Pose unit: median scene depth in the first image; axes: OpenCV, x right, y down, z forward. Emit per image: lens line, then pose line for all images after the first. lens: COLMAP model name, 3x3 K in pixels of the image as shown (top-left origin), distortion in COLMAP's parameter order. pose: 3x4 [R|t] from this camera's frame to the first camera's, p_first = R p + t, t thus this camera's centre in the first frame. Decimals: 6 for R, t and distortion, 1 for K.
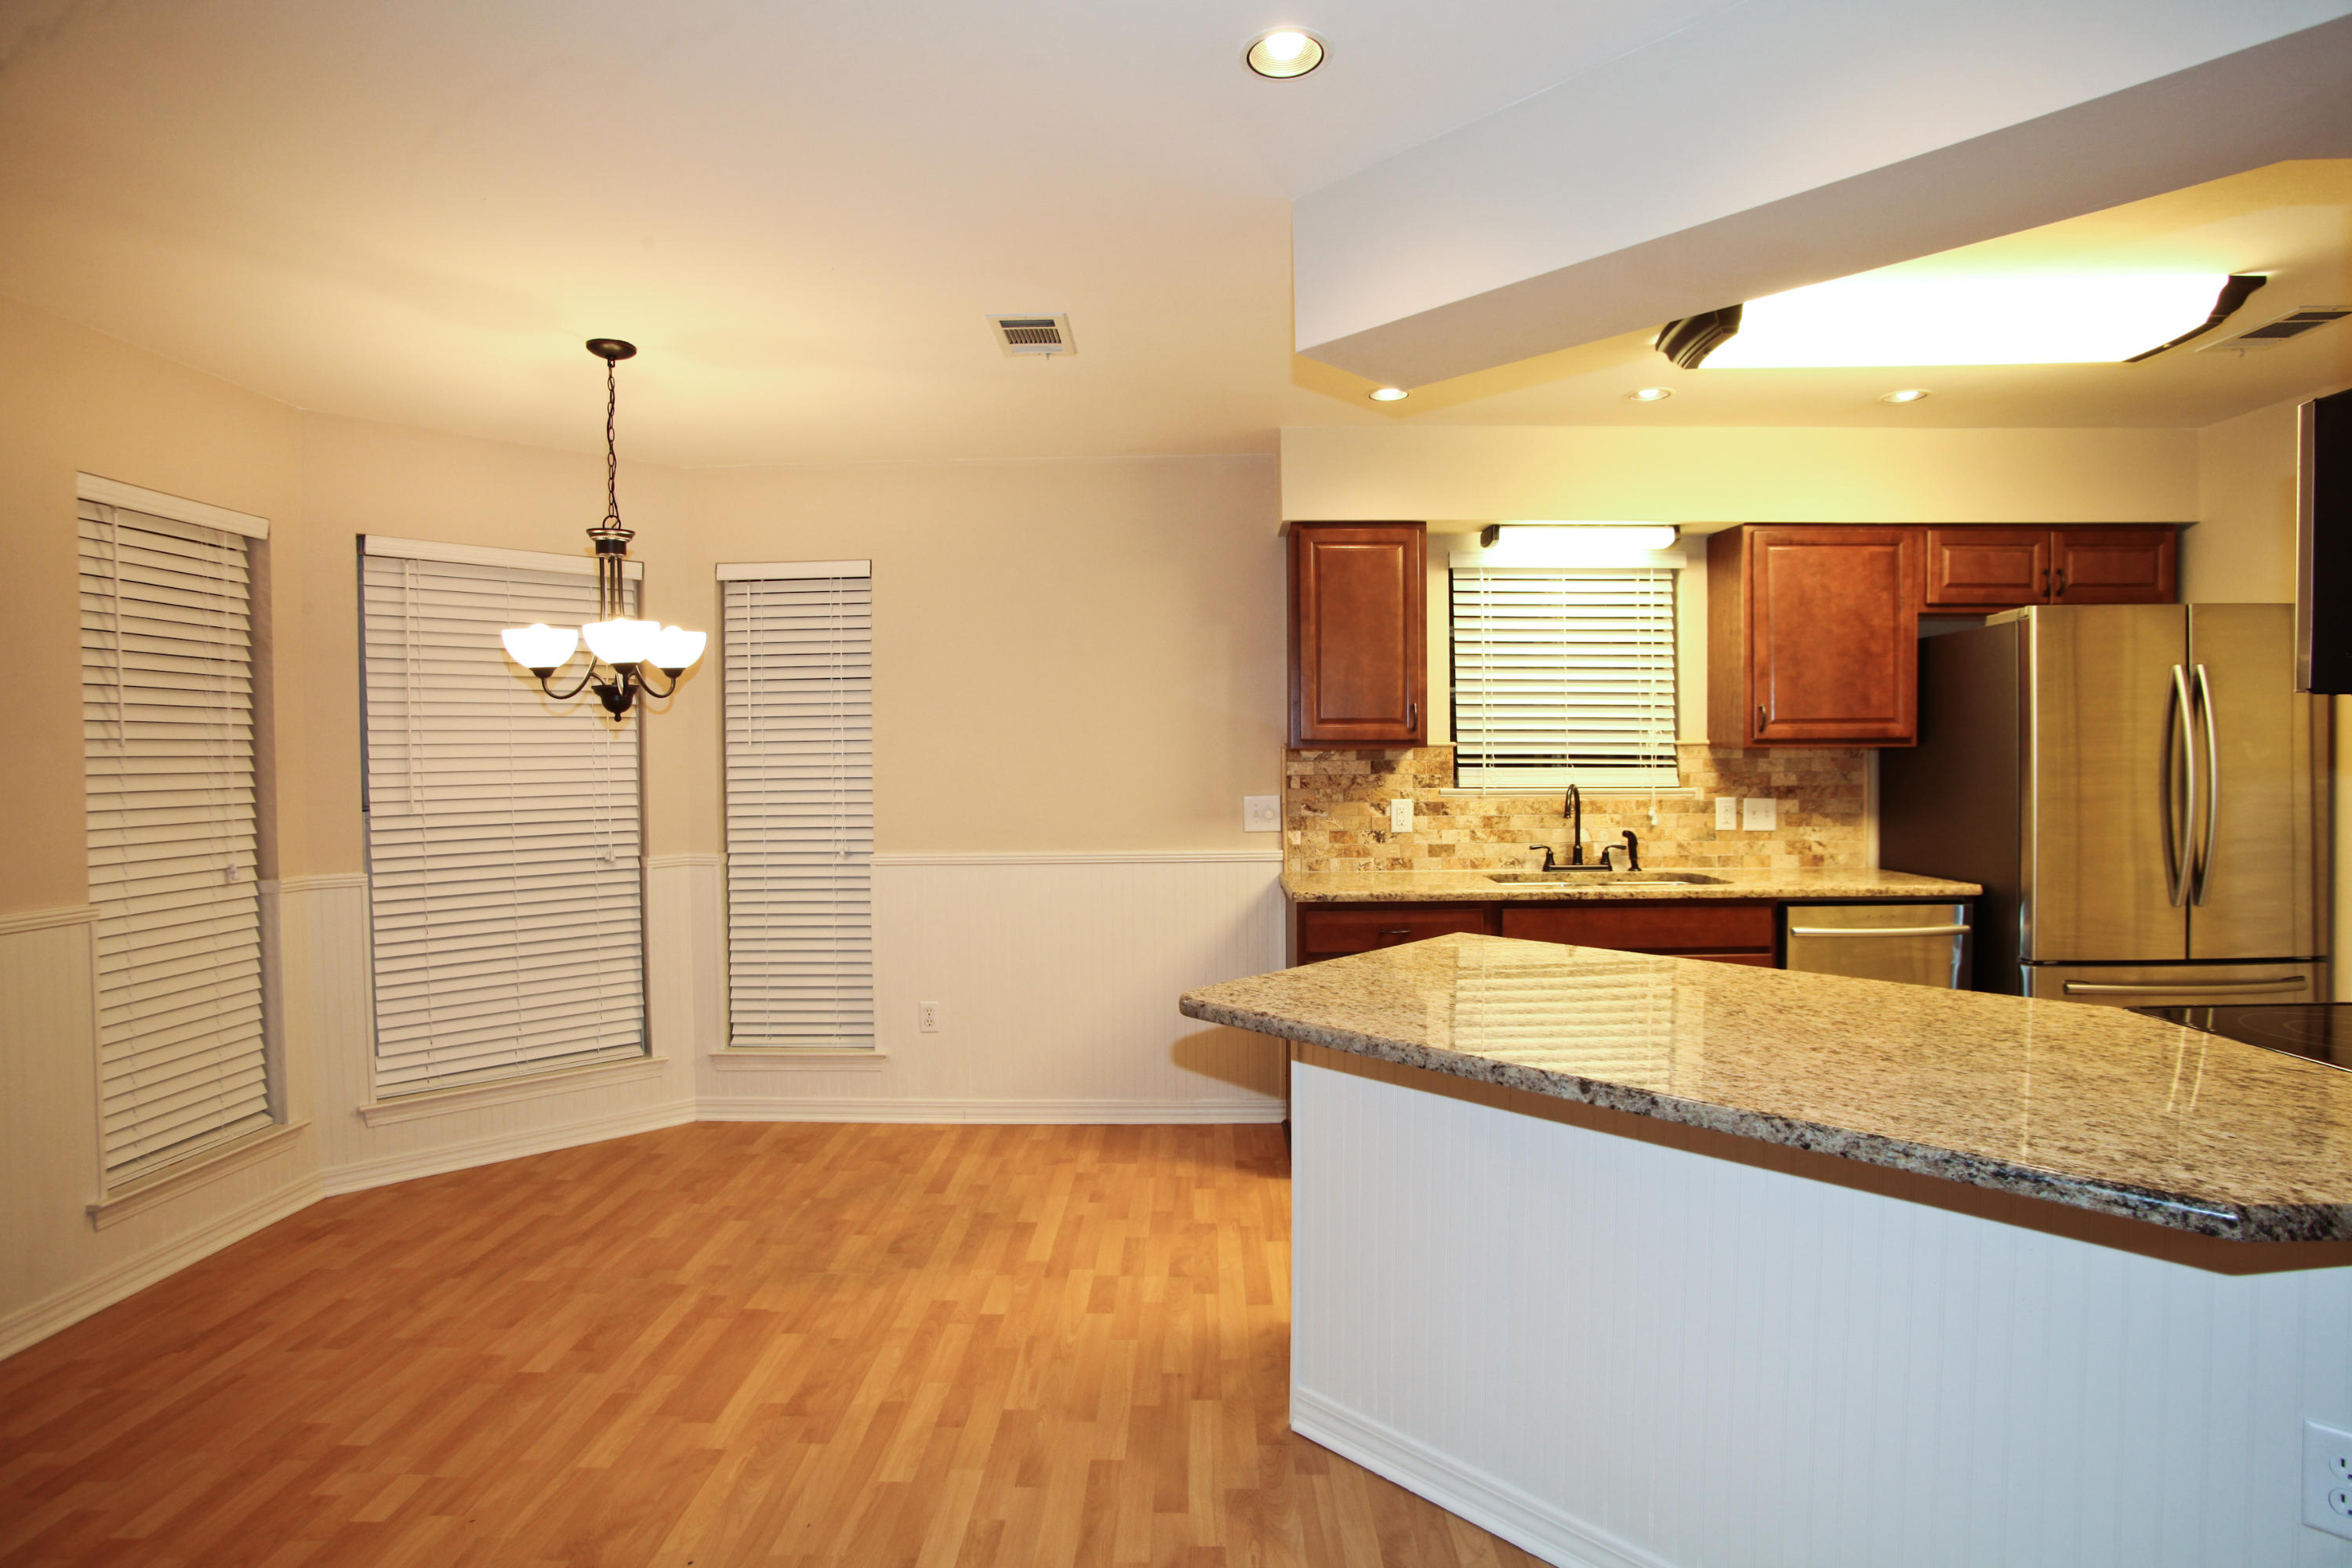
lens RADIAL K [[1149.7, 0, 1169.9], [0, 1149.7, 794.5], [0, 0, 1]] dist [-0.081943, 0.033751]
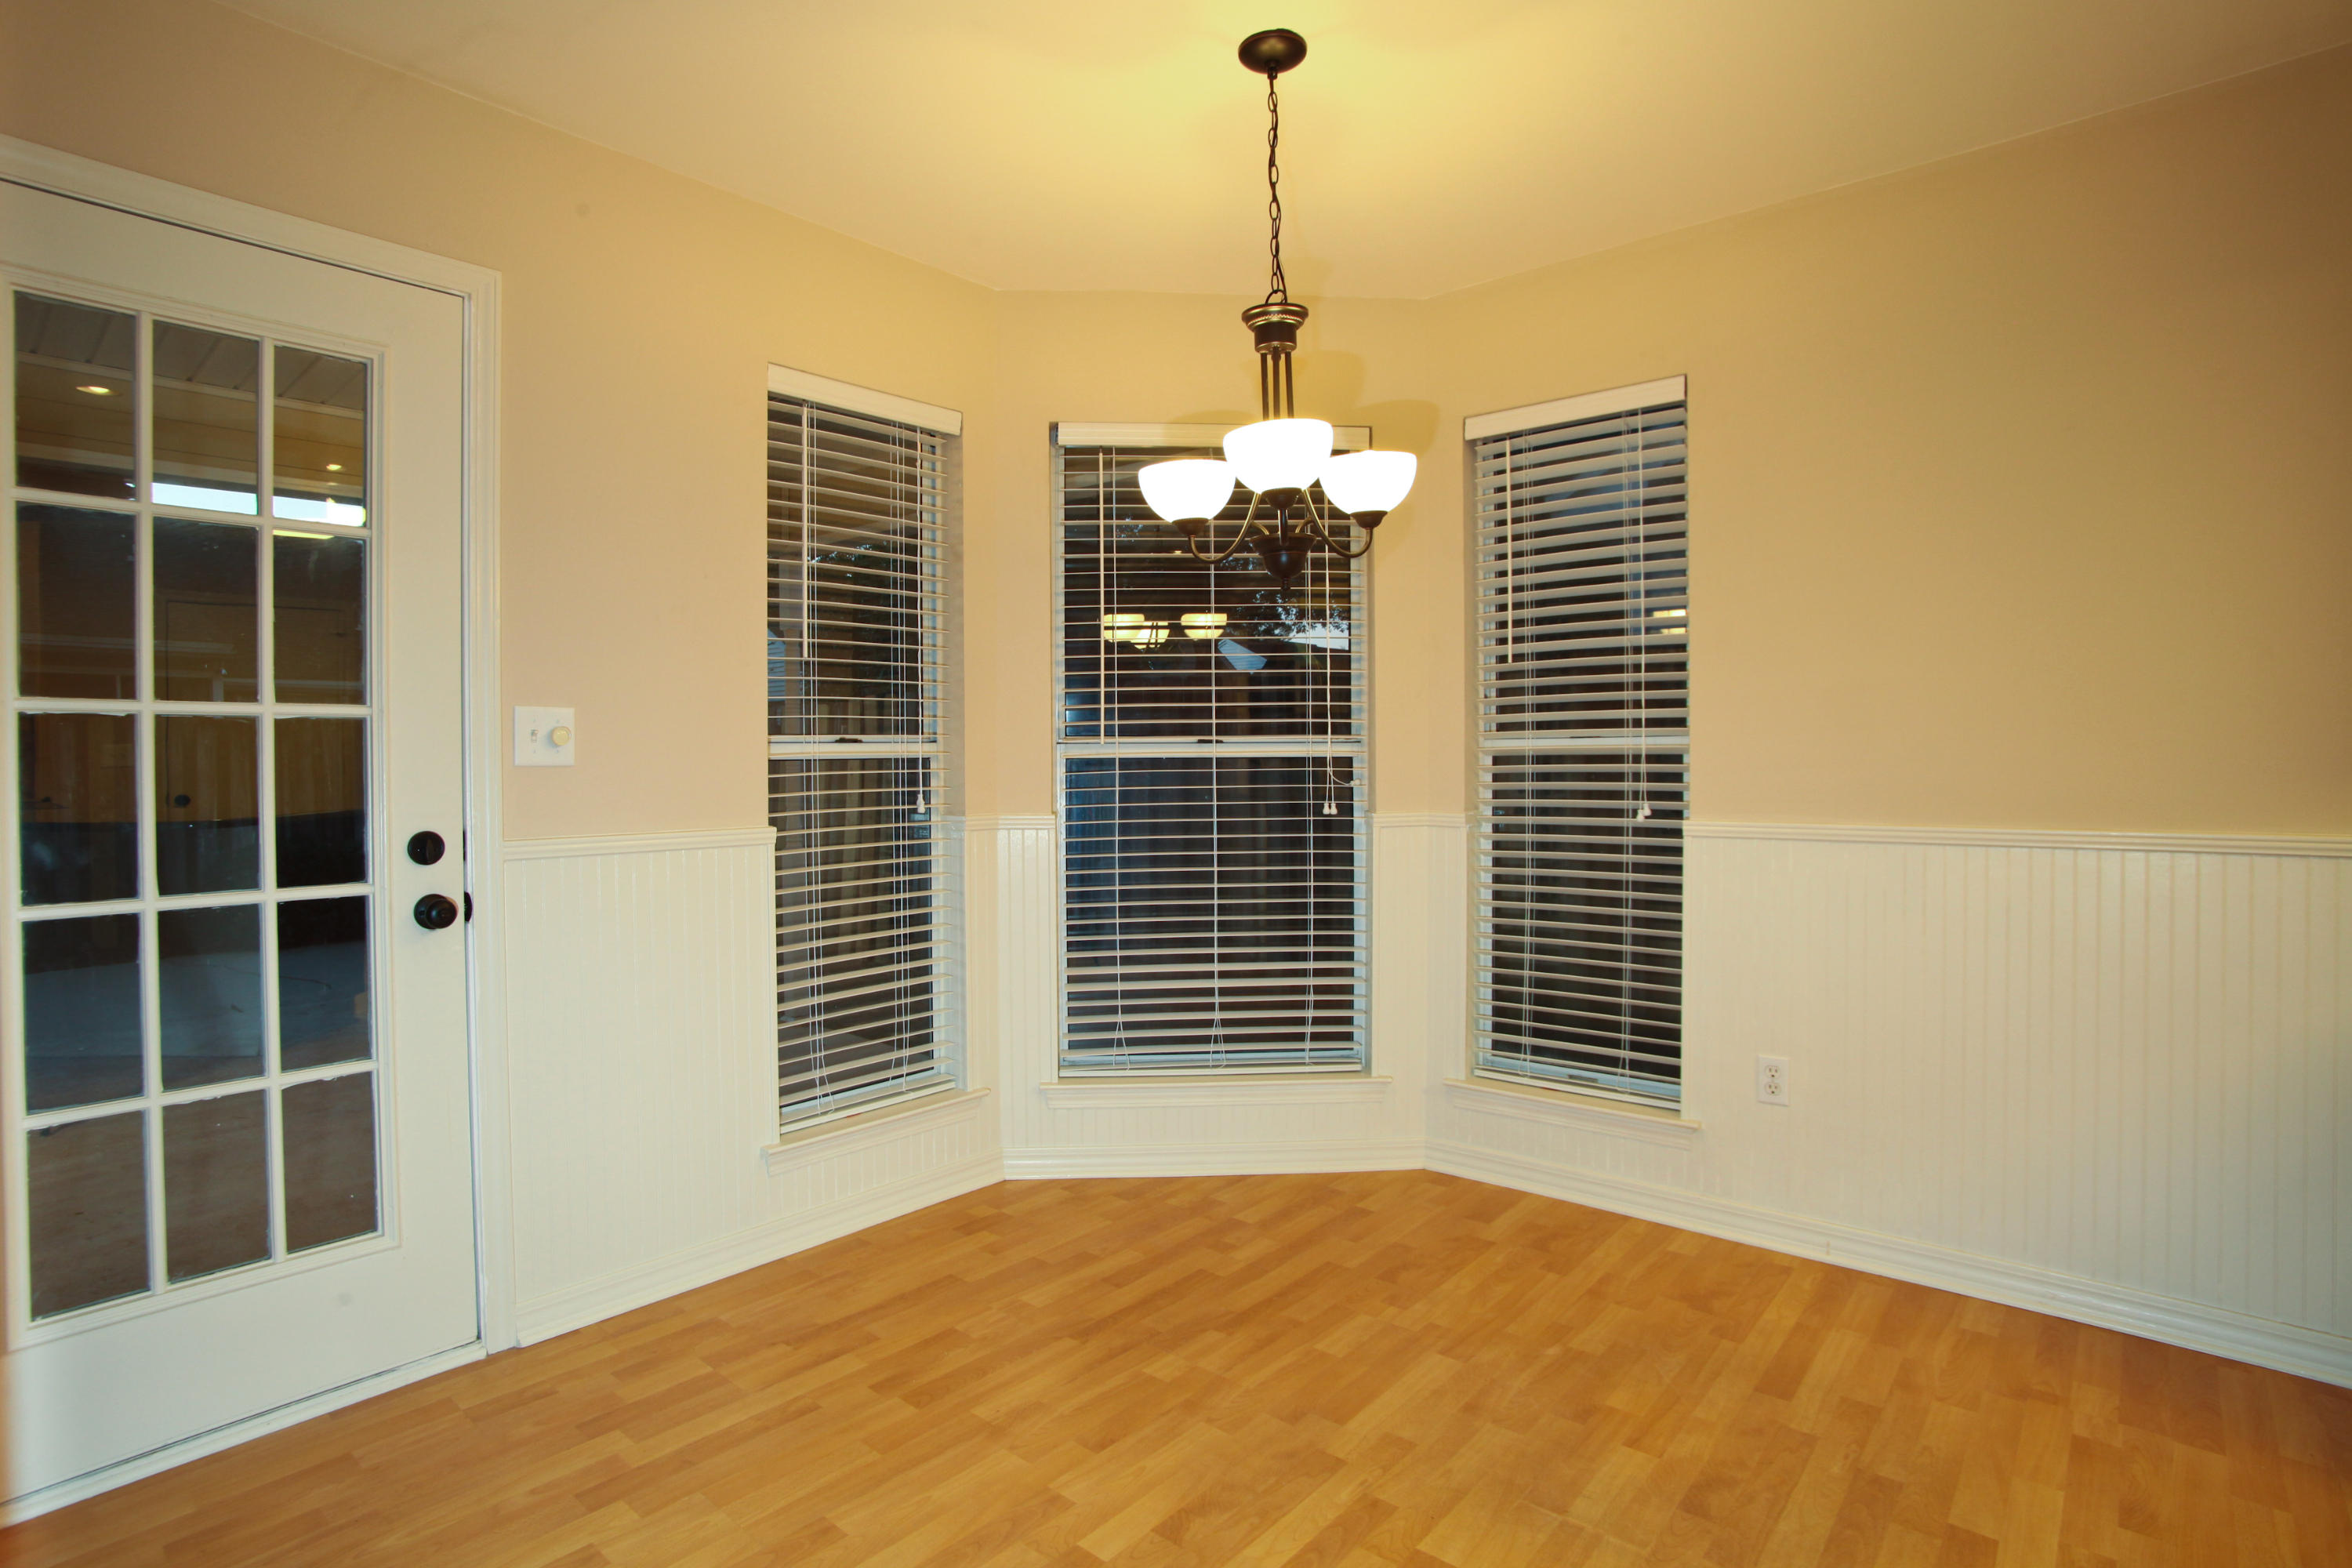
lens RADIAL K [[1211.4, 0, 1112.7], [0, 1211.4, 767.2], [0, 0, 1]] dist [-0.089095, 0.038881]
pose [[0.759445, 0.011473, -0.650470, -0.077434], [-0.019603, 0.999794, -0.005253, 0.037551], [0.650276, 0.016741, 0.759513, 0.309612]]
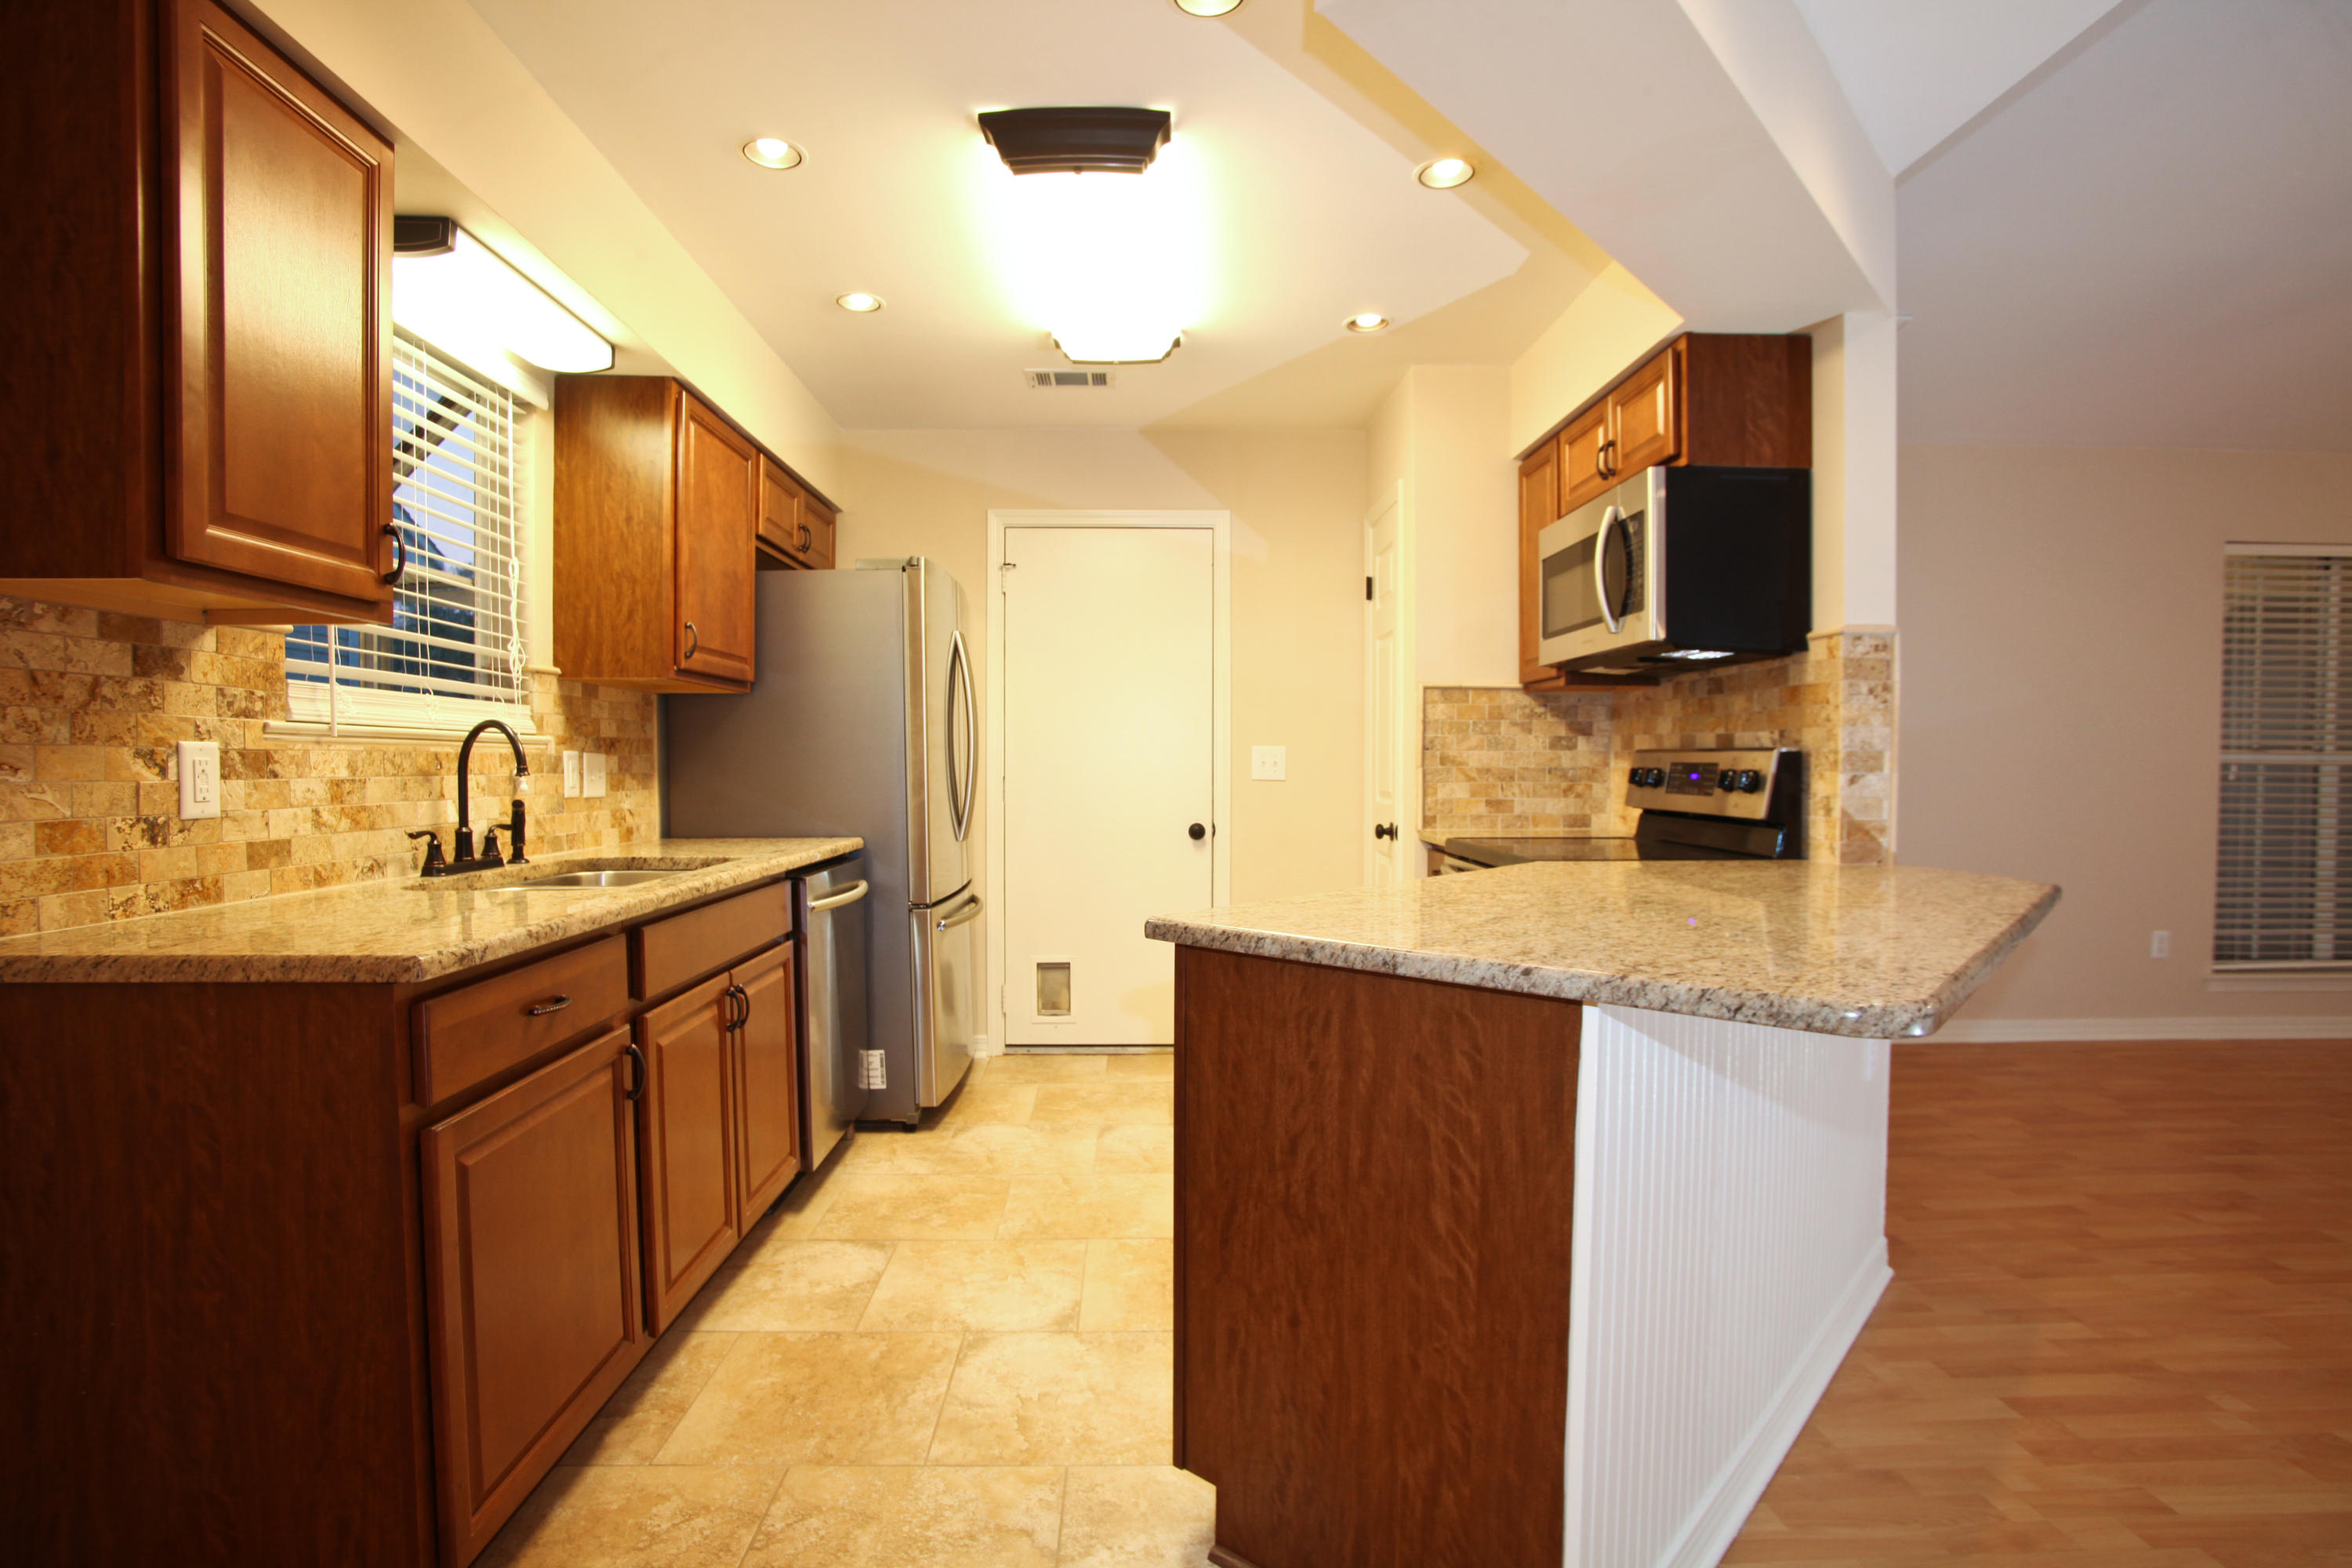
lens RADIAL K [[1149.7, 0, 1169.9], [0, 1149.7, 794.5], [0, 0, 1]] dist [-0.081943, 0.033751]
pose [[-0.046499, -0.018685, 0.998744, -0.269607], [0.033863, 0.999221, 0.020271, 0.033115], [-0.998344, 0.034763, -0.045830, 0.770218]]
